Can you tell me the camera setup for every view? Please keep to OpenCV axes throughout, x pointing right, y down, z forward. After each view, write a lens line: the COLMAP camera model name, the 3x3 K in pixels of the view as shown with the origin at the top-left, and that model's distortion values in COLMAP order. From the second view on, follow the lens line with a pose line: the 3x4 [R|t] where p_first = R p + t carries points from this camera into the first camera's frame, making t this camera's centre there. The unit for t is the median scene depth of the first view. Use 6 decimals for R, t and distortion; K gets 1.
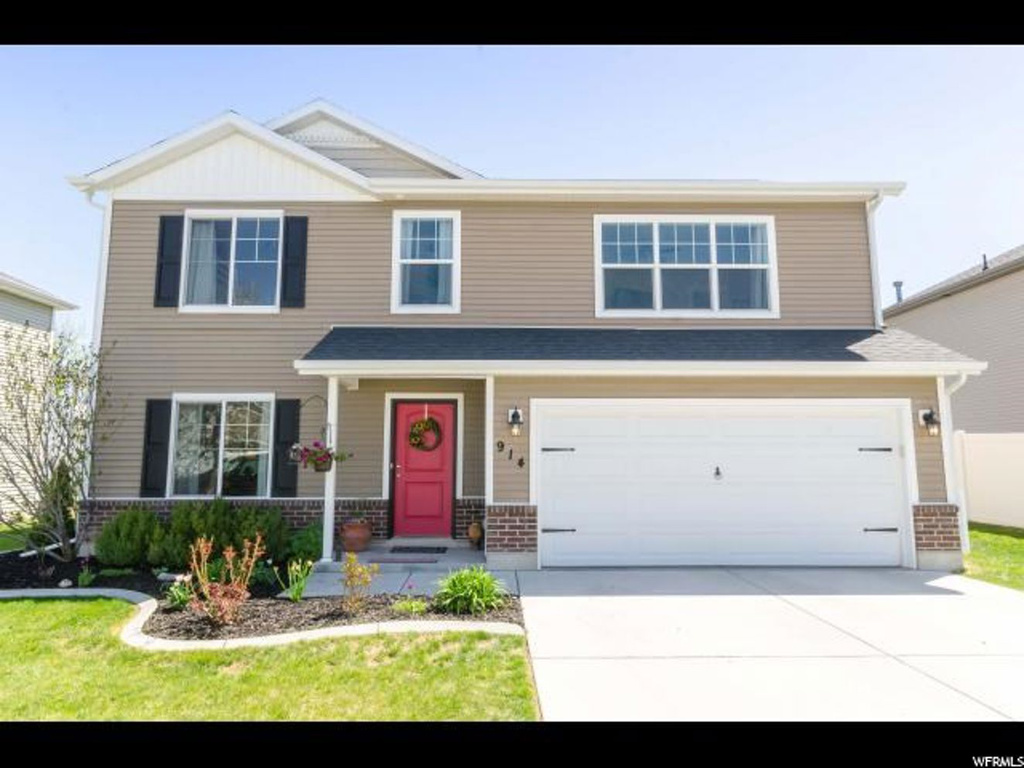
lens RADIAL K [[575.9, 0, 511.5], [0, 575.9, 385.6], [0, 0, 1]] dist [0.007634, 0.000185]
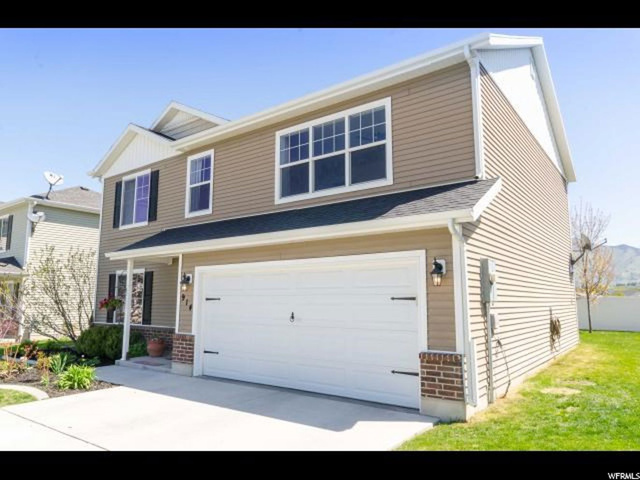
lens RADIAL K [[428.4, 0, 320.8], [0, 428.4, 241.2], [0, 0, 1]] dist [0.004361, -0.000789]
pose [[0.800077, -0.080899, -0.594417, 0.851158], [0.071447, 0.996663, -0.039477, 0.020203], [0.595627, -0.010885, 0.803187, 0.223698]]
